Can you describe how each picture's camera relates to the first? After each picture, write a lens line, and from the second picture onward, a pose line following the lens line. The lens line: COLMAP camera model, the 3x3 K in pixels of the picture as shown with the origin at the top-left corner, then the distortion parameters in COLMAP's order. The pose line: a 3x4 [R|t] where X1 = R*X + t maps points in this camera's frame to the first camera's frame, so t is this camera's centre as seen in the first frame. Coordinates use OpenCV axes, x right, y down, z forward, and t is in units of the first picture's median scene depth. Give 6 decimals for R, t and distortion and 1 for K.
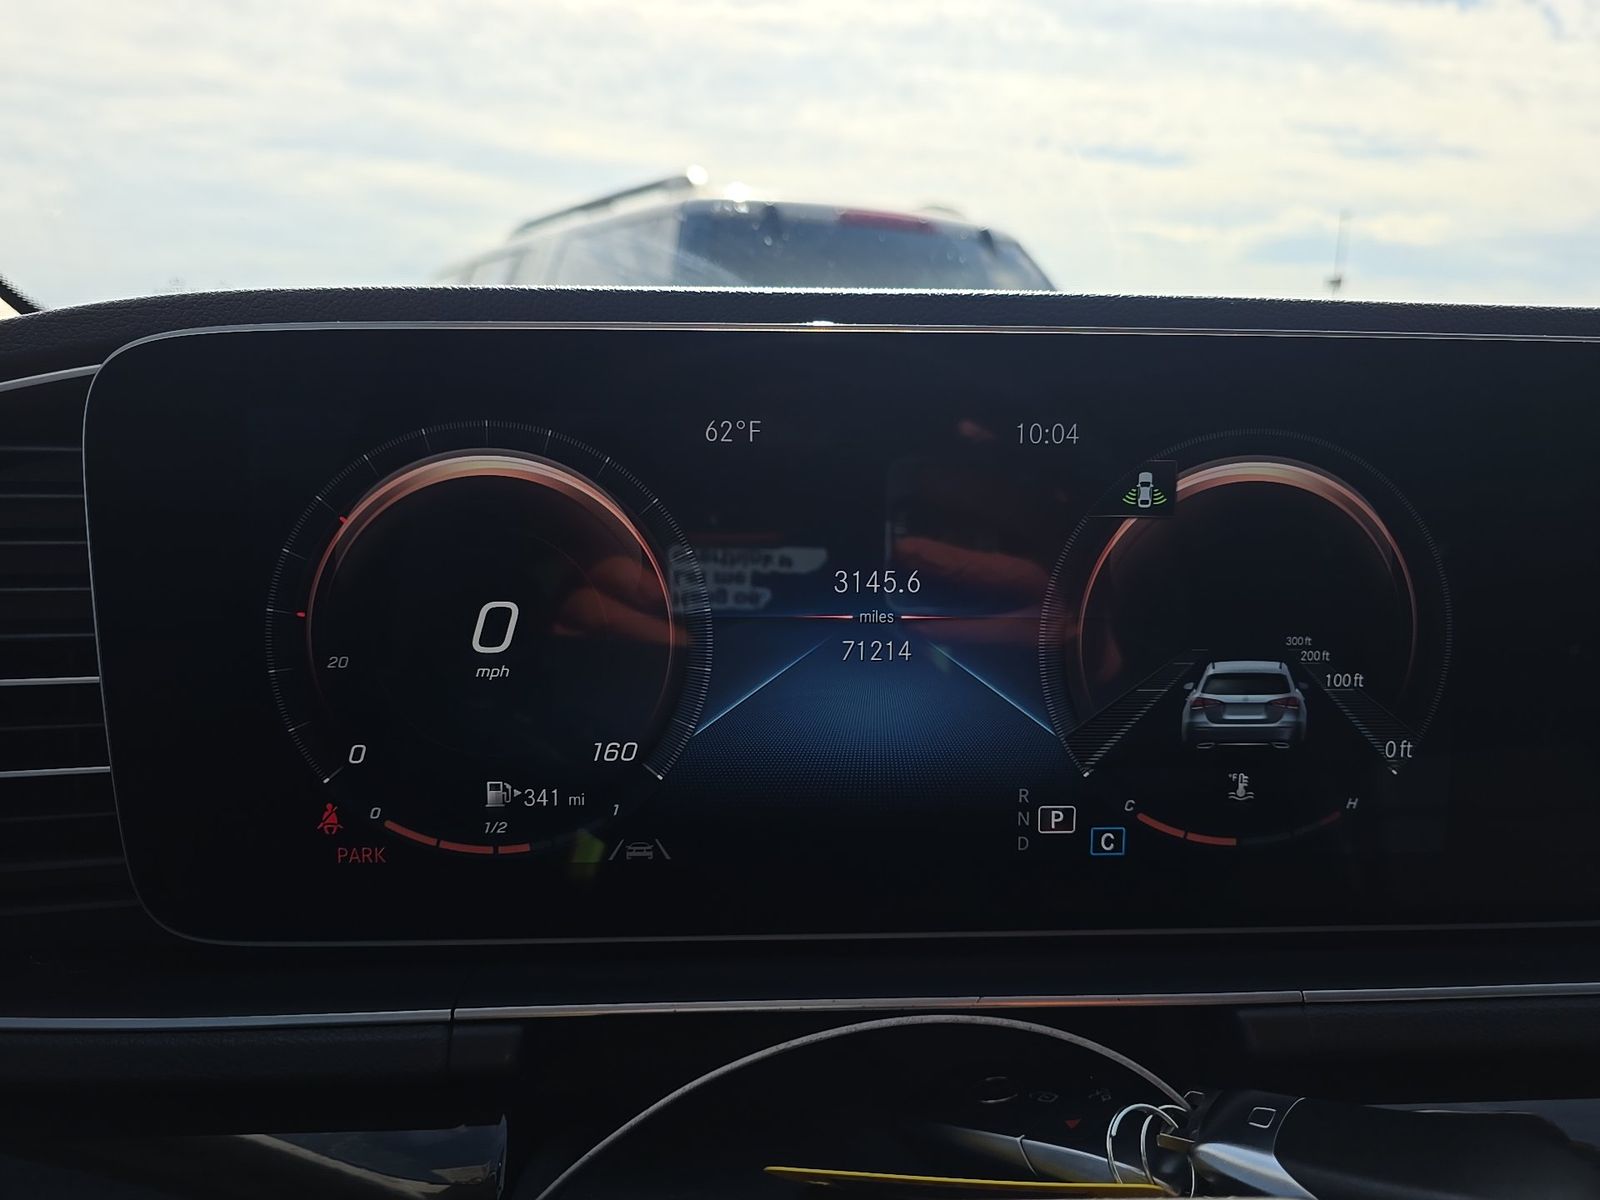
lens RADIAL K [[1063.0, 0, 800.0], [0, 1063.0, 600.0], [0, 0, 1]] dist [-0.001703, -0.003488]
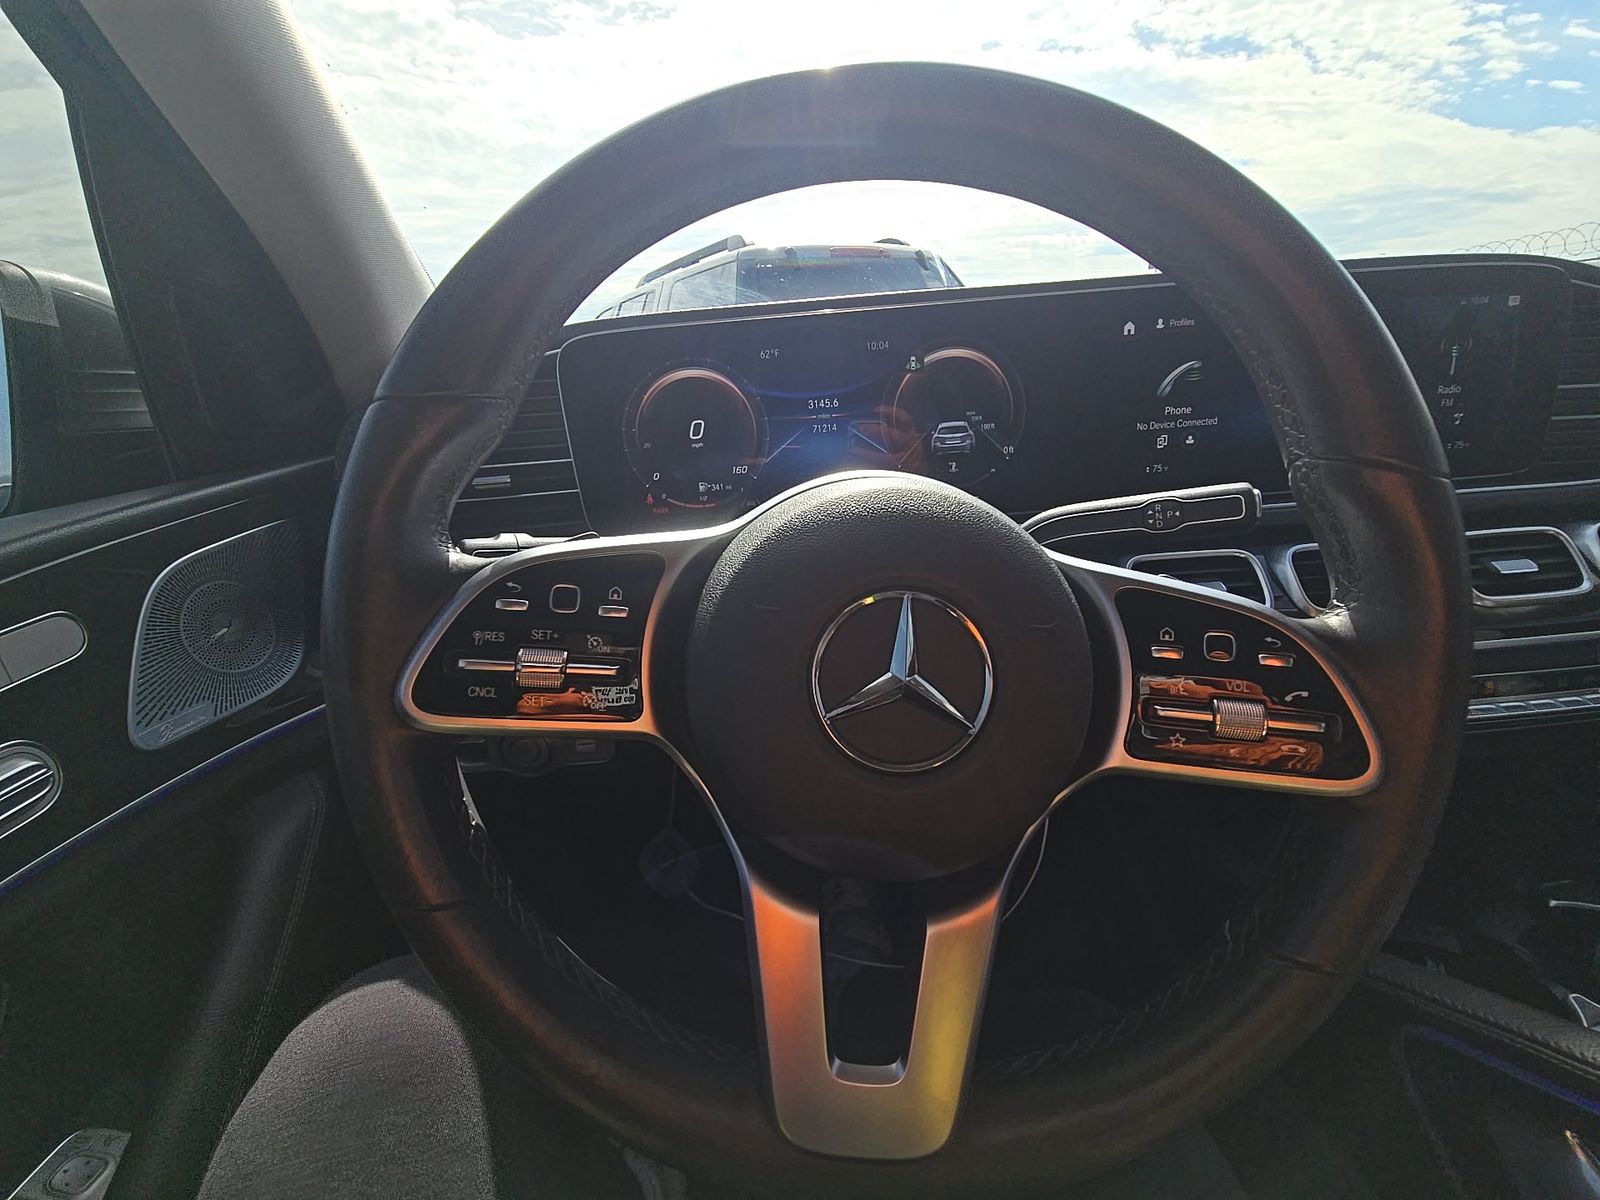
lens RADIAL K [[634.0, 0, 800.0], [0, 634.0, 600.0], [0, 0, 1]] dist [0.002606, 0.000166]
pose [[0.996016, -0.067314, -0.058482, 0.074572], [0.075537, 0.985458, 0.152206, 0.244915], [0.047386, -0.156017, 0.986617, -0.815484]]
